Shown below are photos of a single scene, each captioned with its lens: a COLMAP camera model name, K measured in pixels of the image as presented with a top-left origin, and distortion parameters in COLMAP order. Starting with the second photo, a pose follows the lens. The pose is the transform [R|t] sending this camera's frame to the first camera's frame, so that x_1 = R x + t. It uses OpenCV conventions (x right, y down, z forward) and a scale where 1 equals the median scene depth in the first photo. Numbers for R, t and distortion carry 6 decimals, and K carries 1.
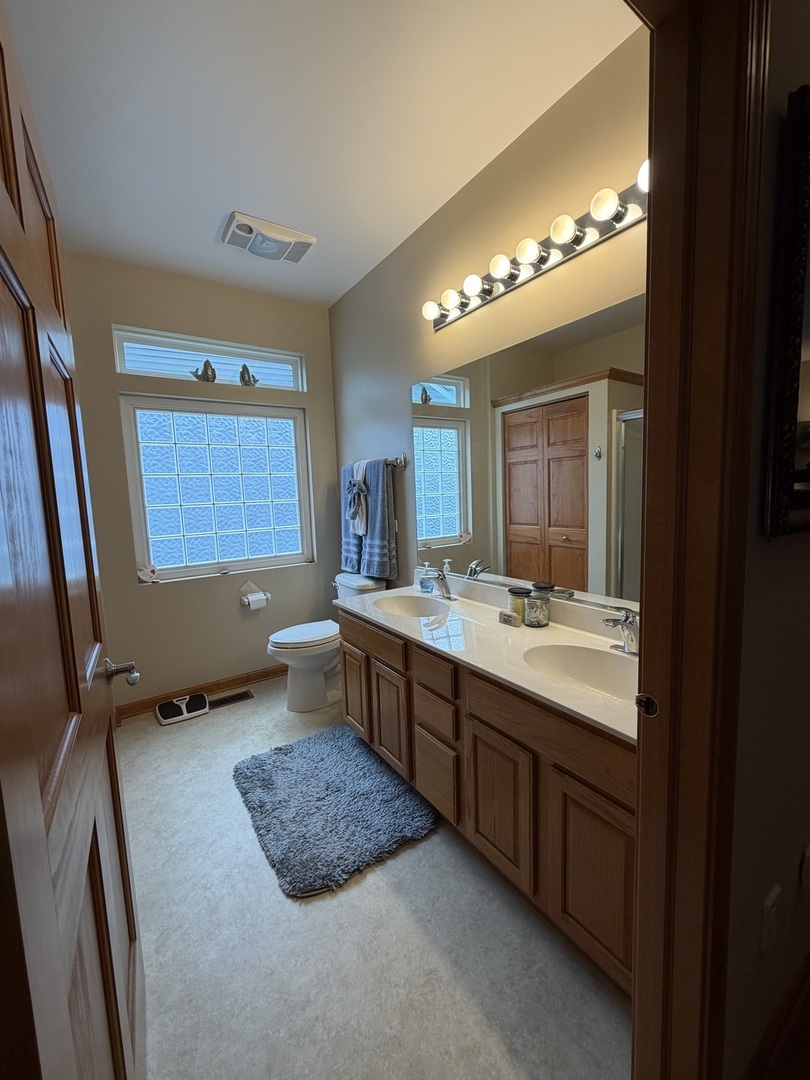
lens RADIAL K [[430.7, 0, 406.3], [0, 430.7, 537.7], [0, 0, 1]] dist [0.000408, 0.000709]
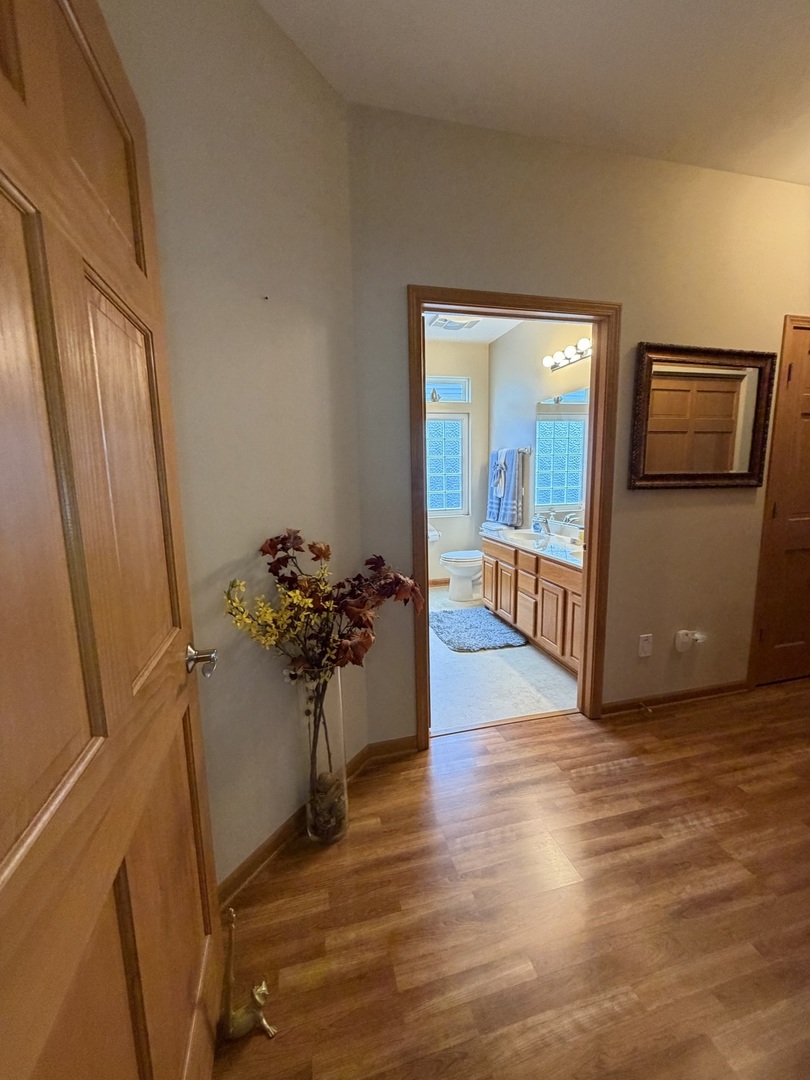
lens RADIAL K [[430.7, 0, 406.3], [0, 430.7, 537.7], [0, 0, 1]] dist [0.000408, 0.000709]
pose [[0.939360, 0.069218, -0.335875, 0.119783], [-0.049143, 0.996480, 0.067916, 0.056081], [0.339394, -0.047291, 0.939455, -0.646447]]
